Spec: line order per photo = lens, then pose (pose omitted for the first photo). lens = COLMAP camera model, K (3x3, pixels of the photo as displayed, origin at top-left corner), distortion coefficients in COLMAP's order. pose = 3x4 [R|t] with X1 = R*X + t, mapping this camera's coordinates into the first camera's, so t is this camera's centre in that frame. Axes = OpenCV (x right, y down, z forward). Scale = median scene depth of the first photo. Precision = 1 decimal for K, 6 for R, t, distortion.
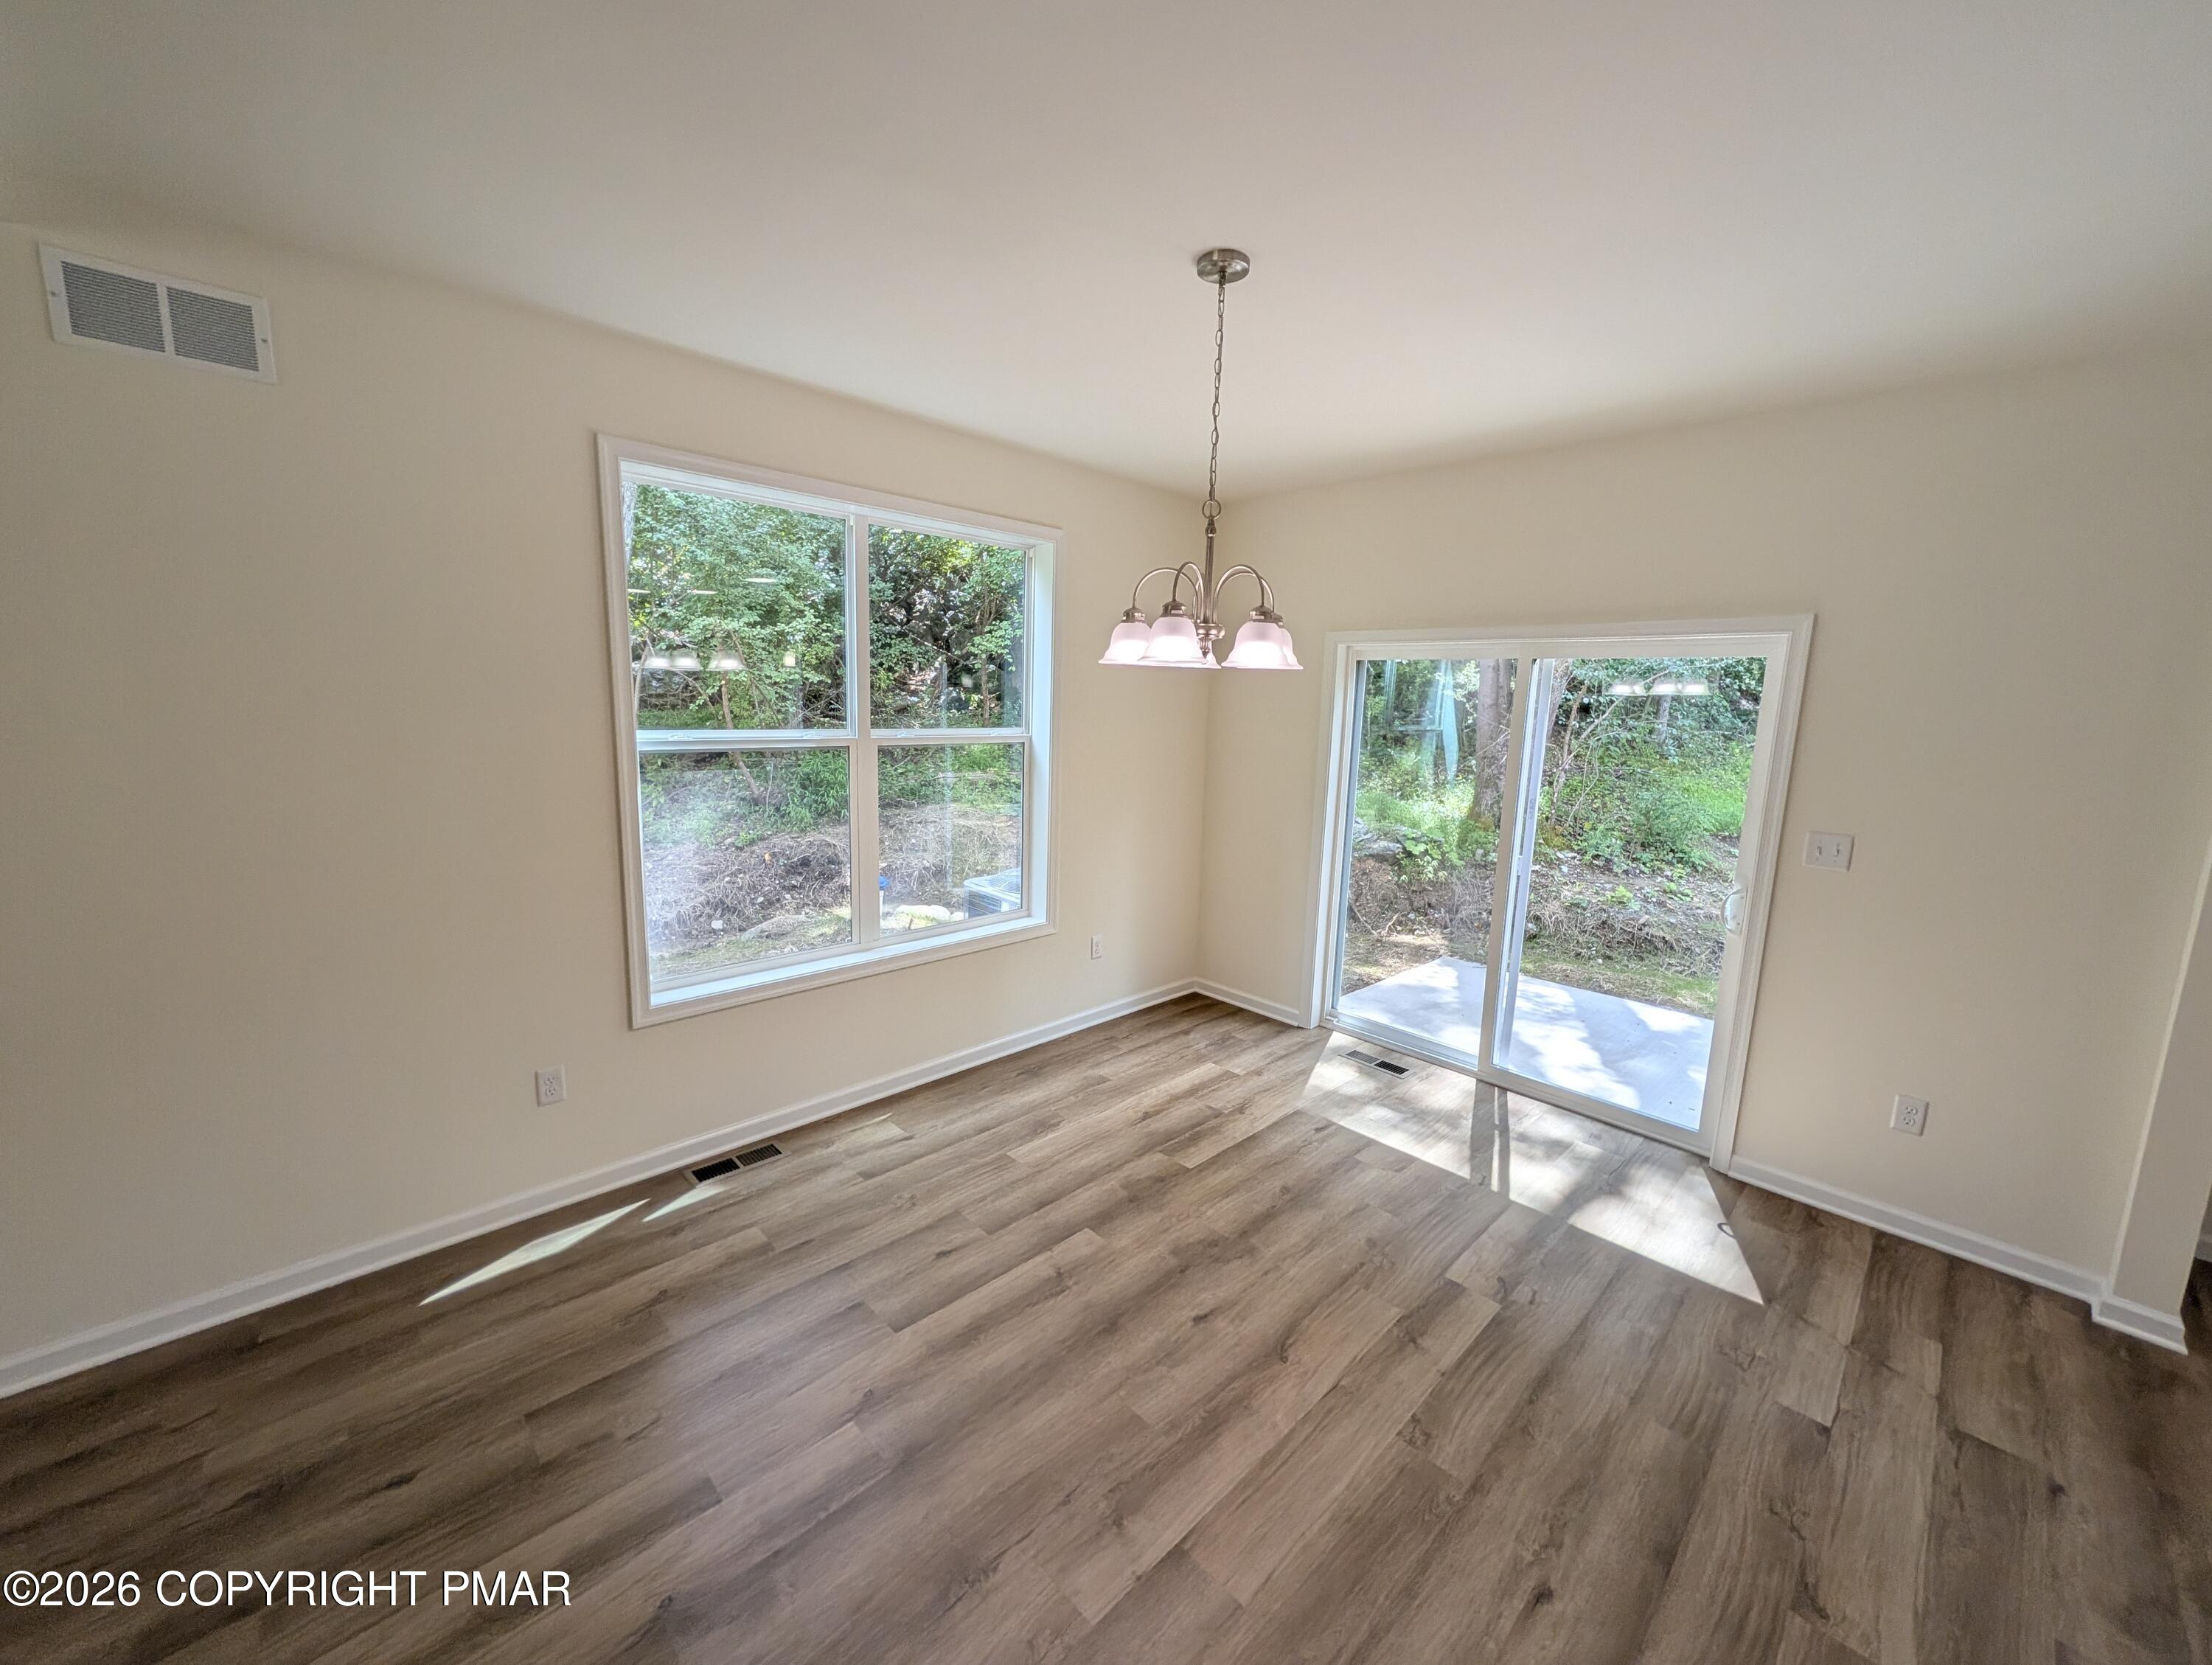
lens RADIAL K [[851.5, 0, 1104.8], [0, 851.5, 832.6], [0, 0, 1]] dist [0.002352, -0.000356]
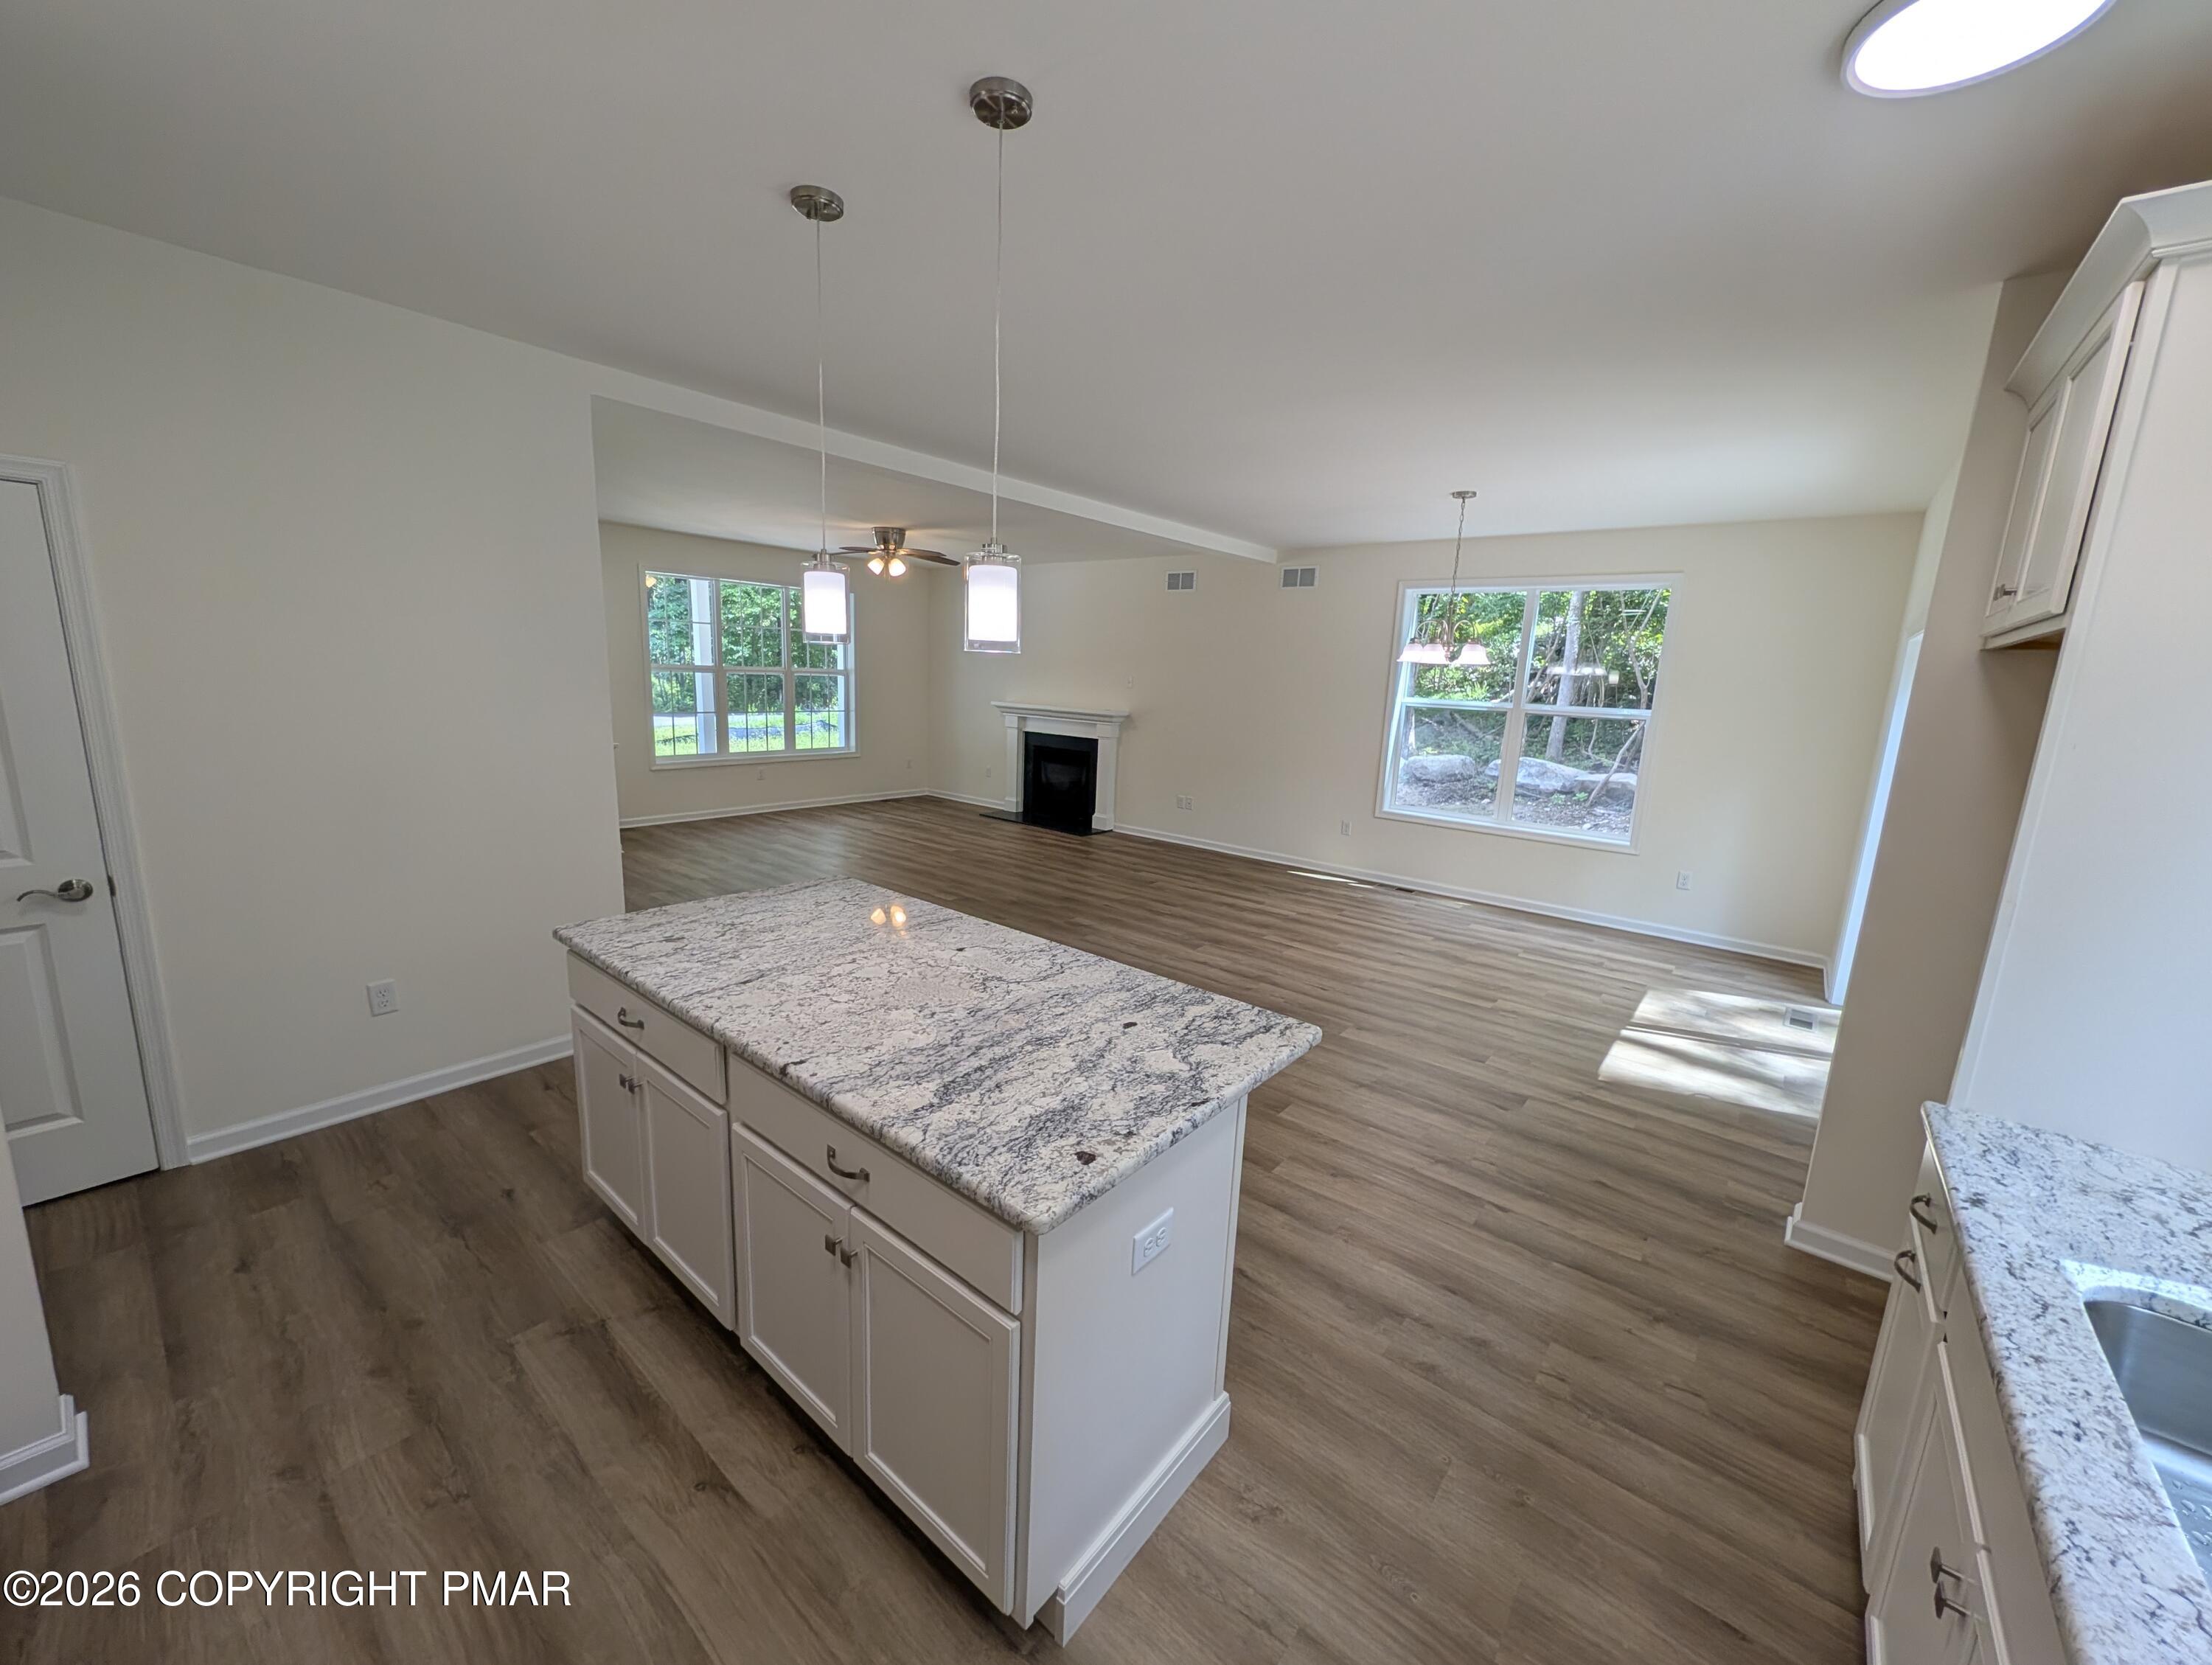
lens RADIAL K [[851.5, 0, 1102.9], [0, 851.5, 829.8], [0, 0, 1]] dist [0.002352, -0.000356]
pose [[0.115042, 0.163629, -0.979791, 1.731424], [-0.196982, 0.970511, 0.138950, 0.077163], [0.973634, 0.177016, 0.143881, -0.113976]]
